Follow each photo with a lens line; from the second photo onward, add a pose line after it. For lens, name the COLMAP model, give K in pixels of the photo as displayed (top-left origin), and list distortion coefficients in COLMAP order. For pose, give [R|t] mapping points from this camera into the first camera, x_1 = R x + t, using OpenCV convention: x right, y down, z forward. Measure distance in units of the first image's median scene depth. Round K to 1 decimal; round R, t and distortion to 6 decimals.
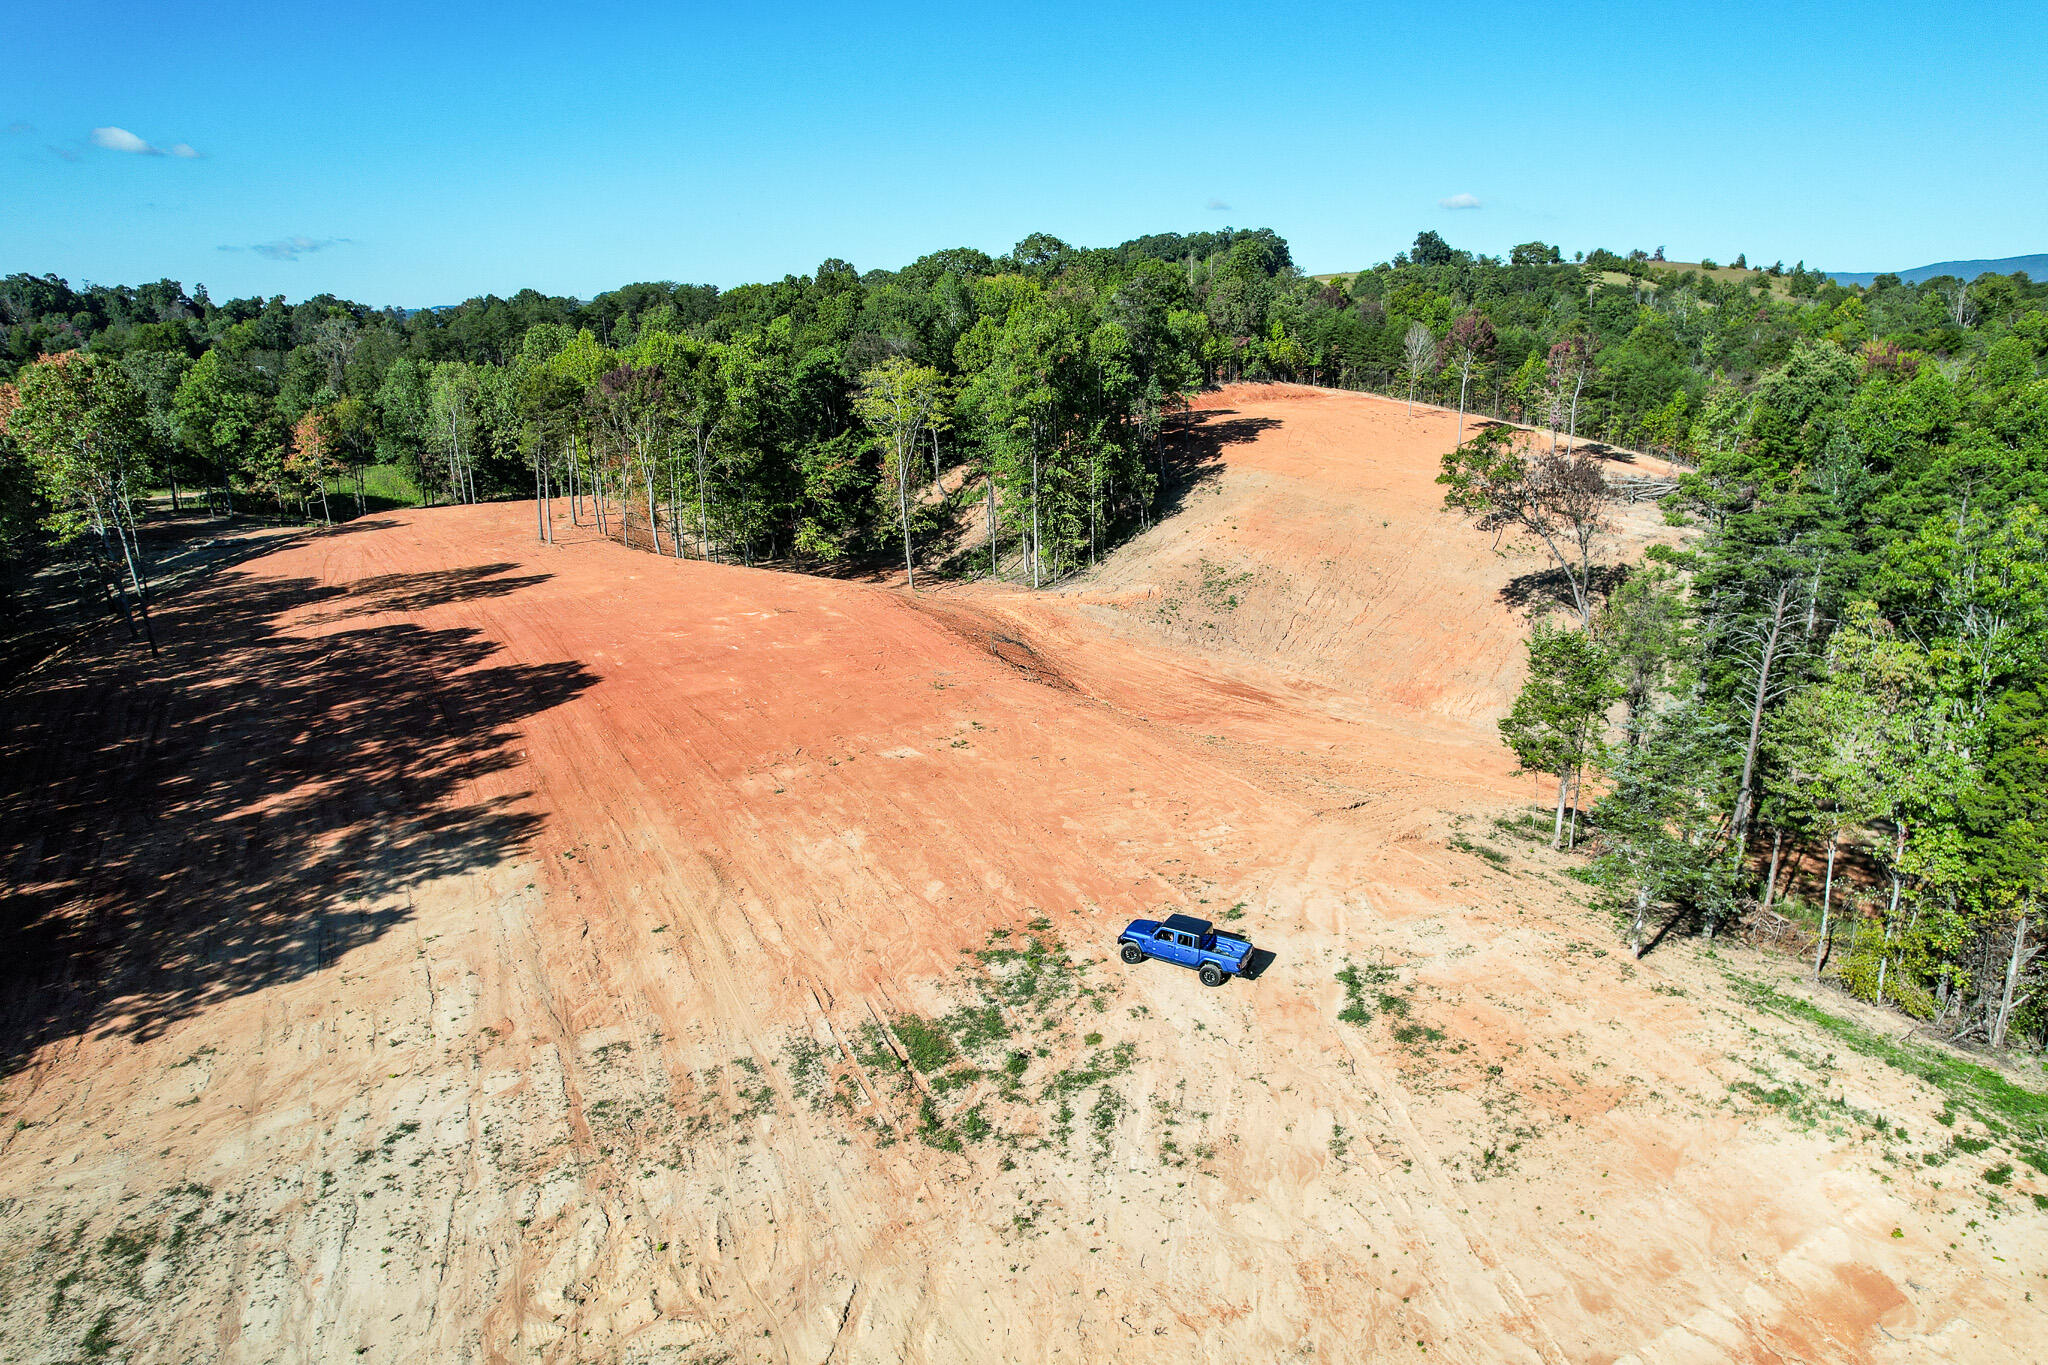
lens RADIAL K [[1309.5, 0, 1026.7], [0, 1309.5, 689.1], [0, 0, 1]] dist [-0.077488, 0.066391]
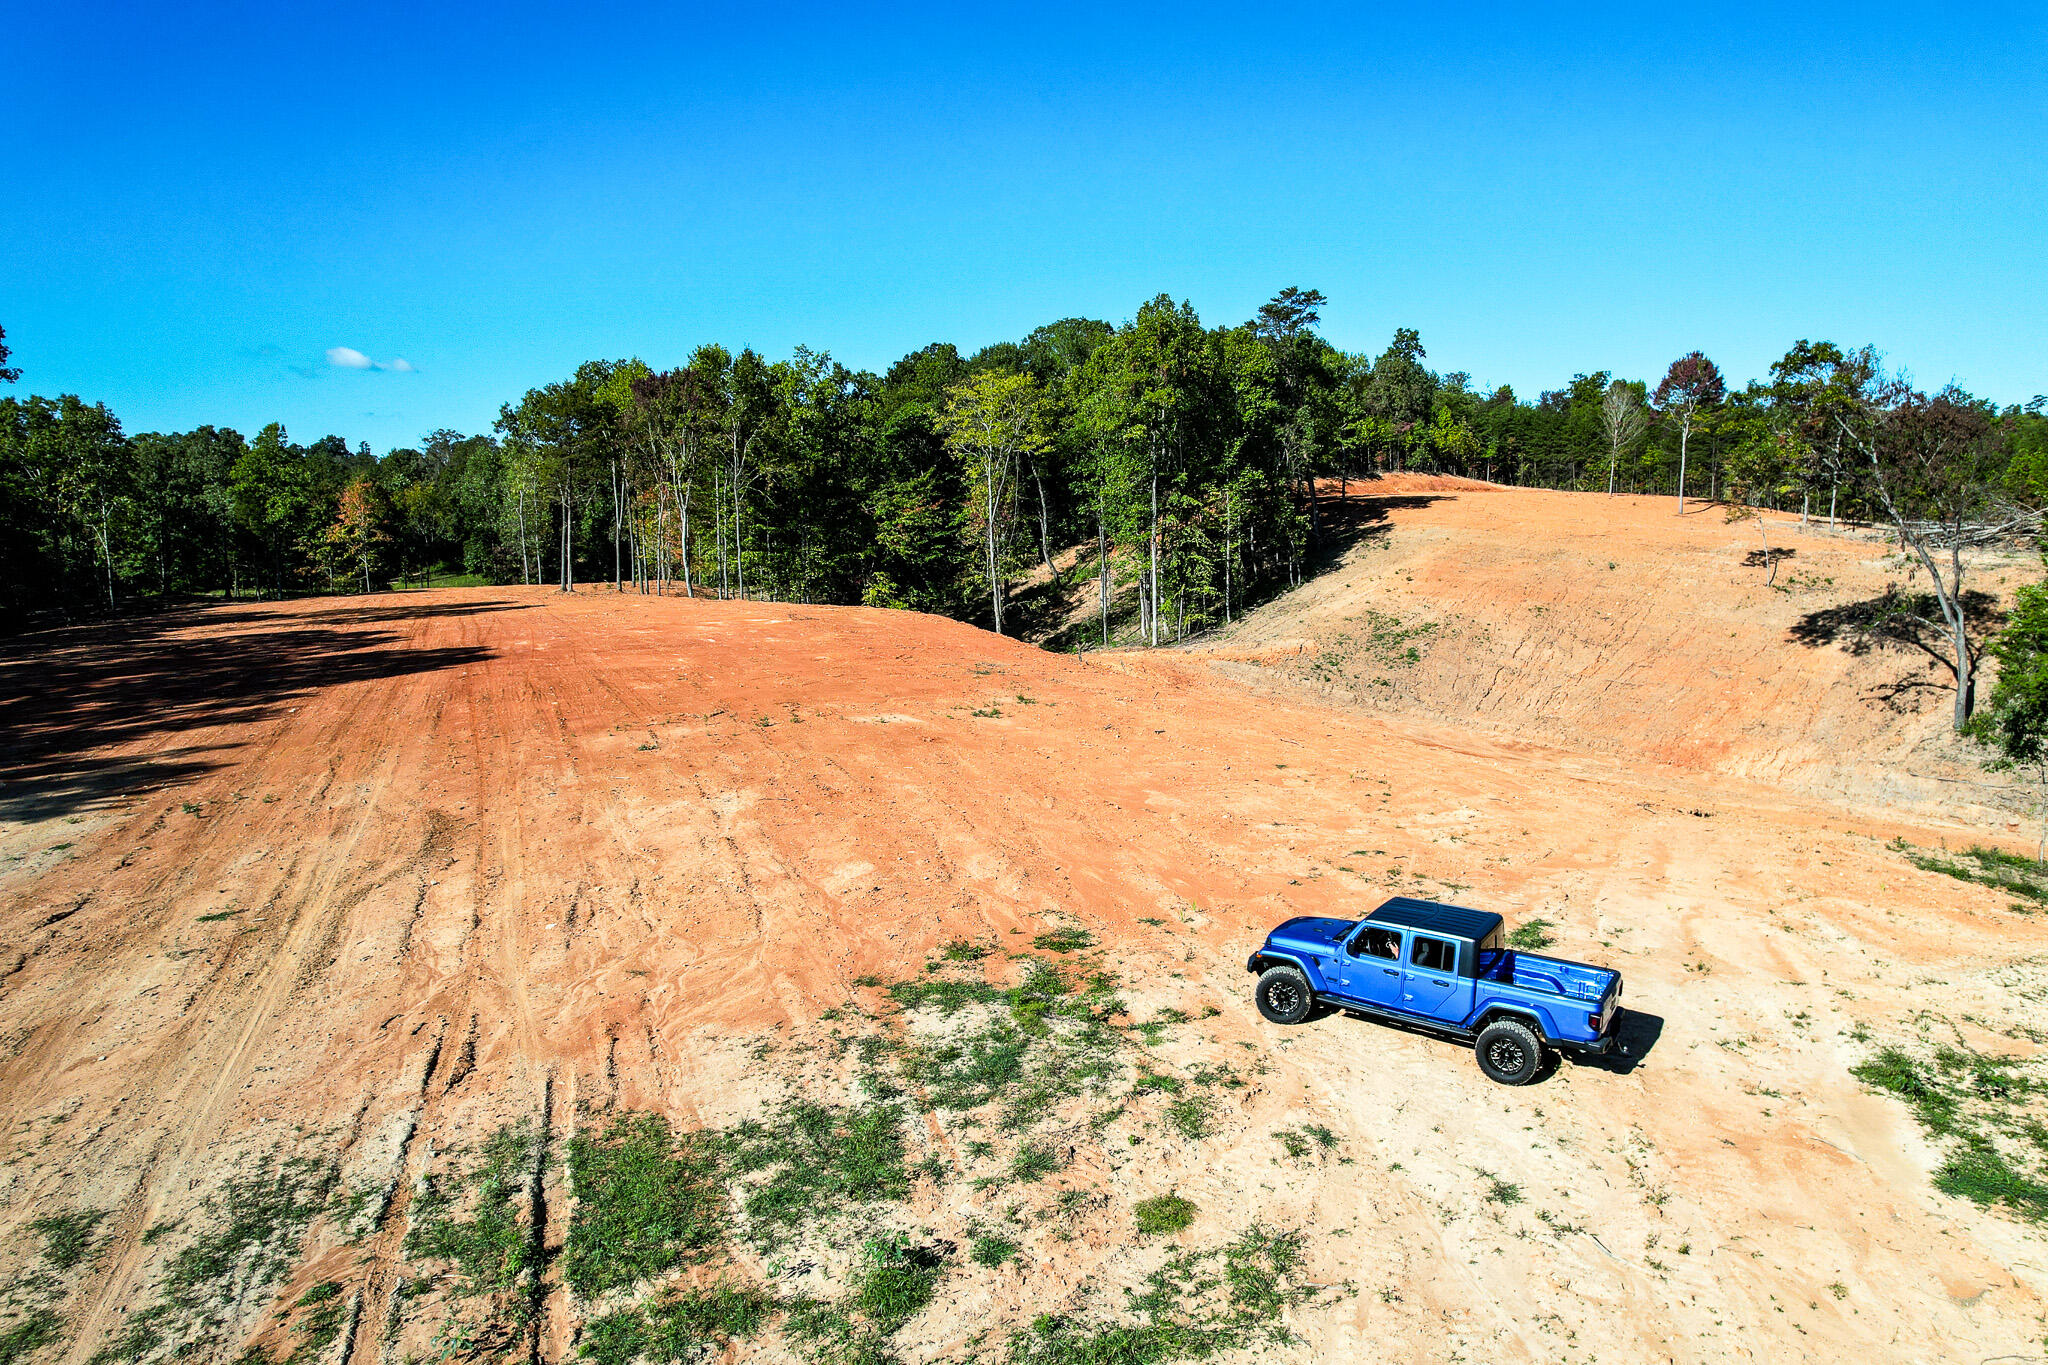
lens RADIAL K [[1309.5, 0, 1026.7], [0, 1309.5, 689.1], [0, 0, 1]] dist [-0.077488, 0.066391]
pose [[0.993930, 0.010419, -0.109523, 0.019843], [-0.026148, 0.989353, -0.143170, 0.073153], [0.106865, 0.145165, 0.983619, 0.260038]]
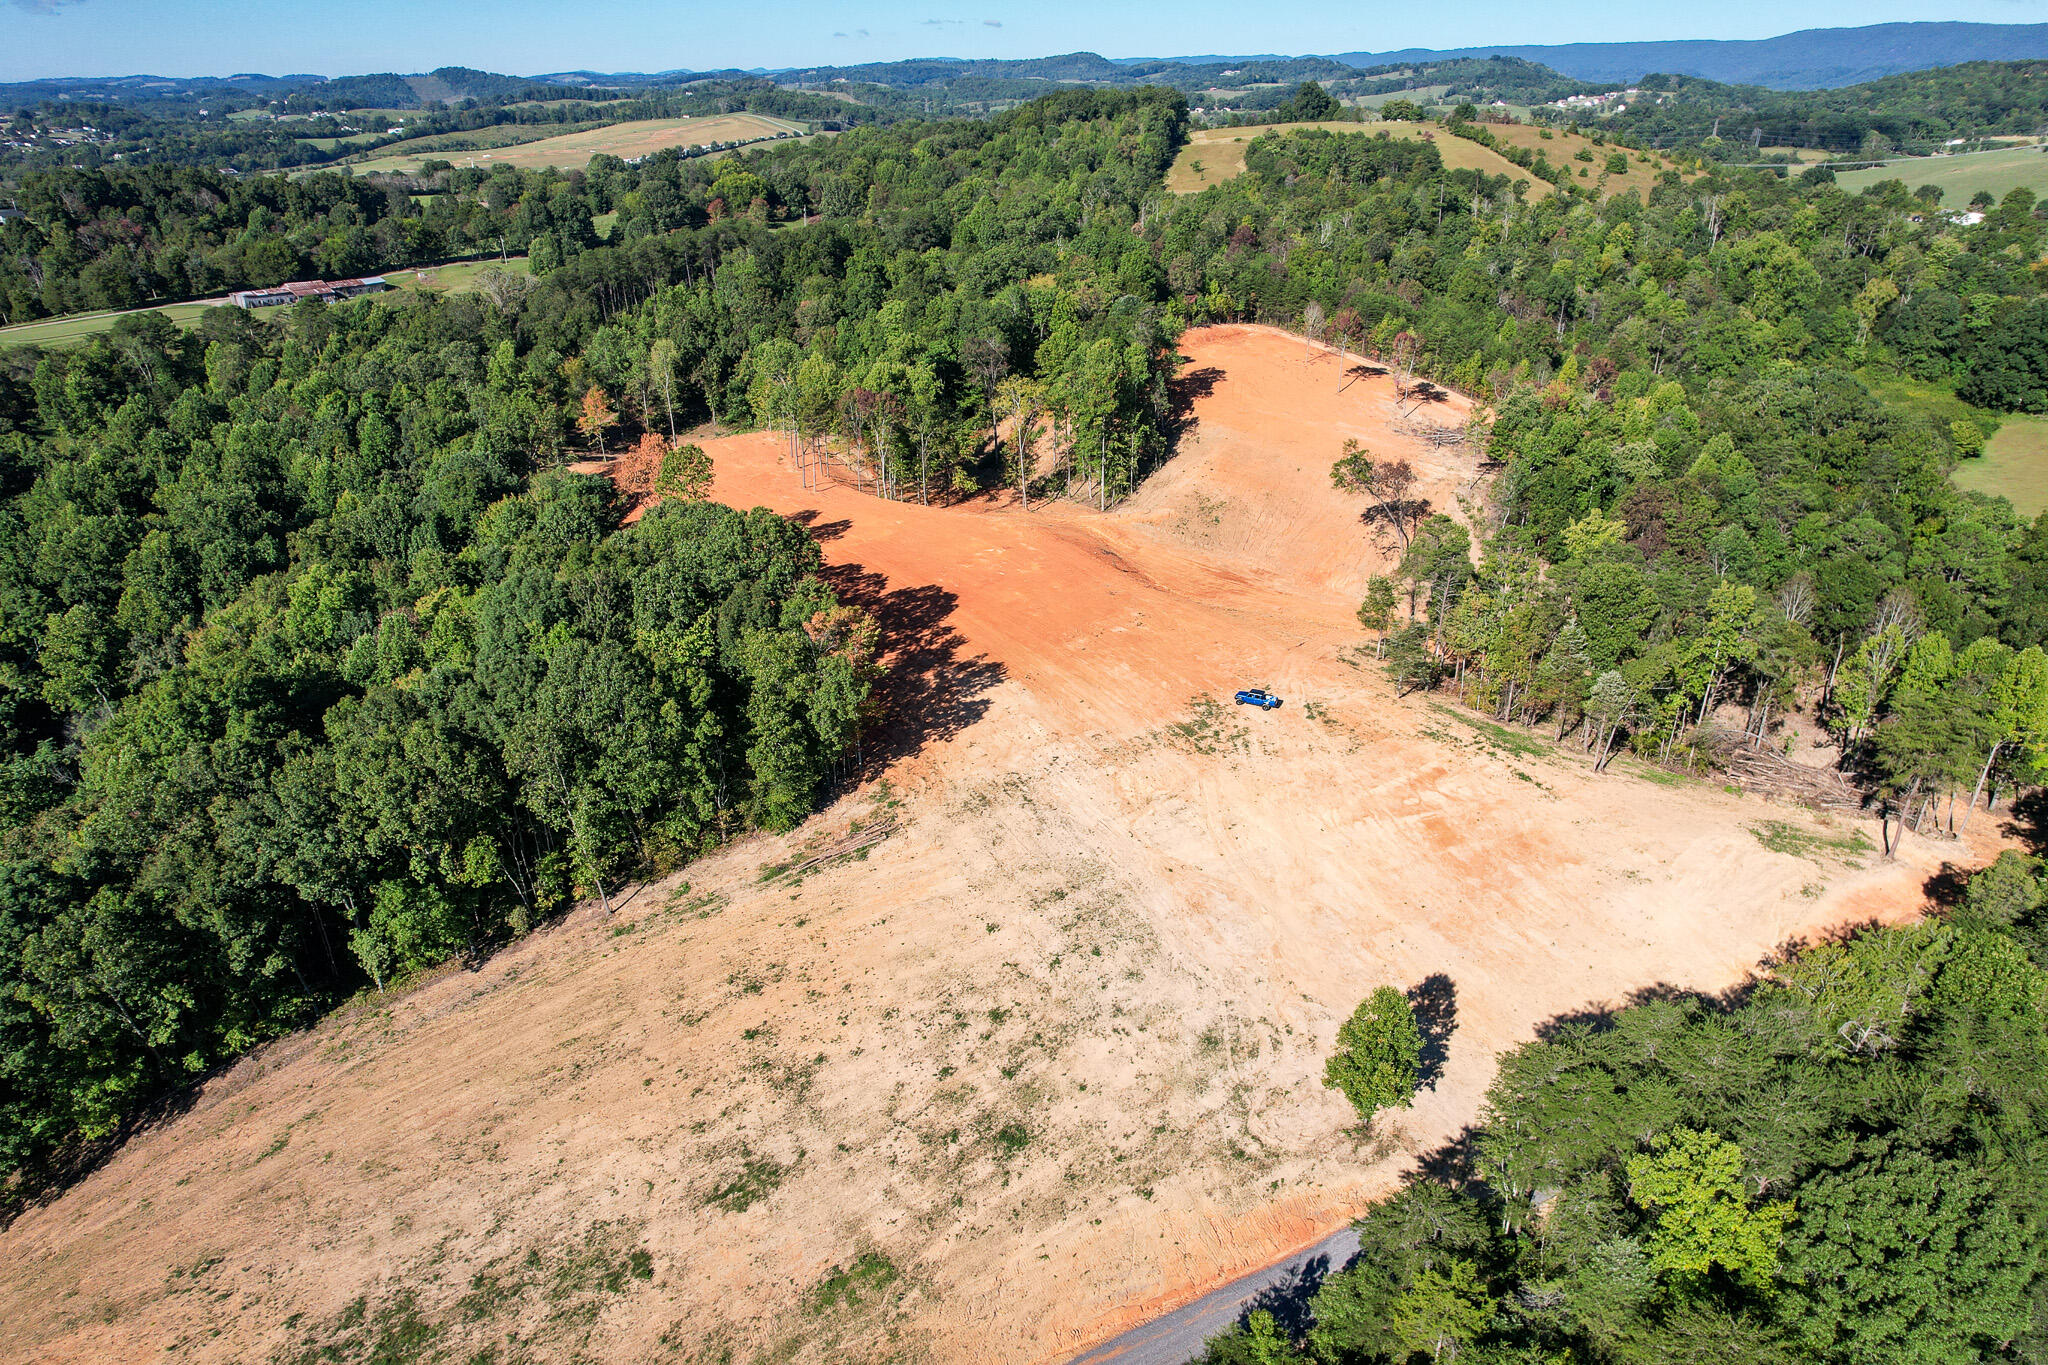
lens RADIAL K [[1309.5, 0, 1026.7], [0, 1309.5, 689.1], [0, 0, 1]] dist [-0.077488, 0.066391]
pose [[0.995162, -0.041967, 0.088829, -0.302341], [0.027123, 0.986393, 0.162152, -0.149869], [-0.094425, -0.158958, 0.982760, -0.869427]]
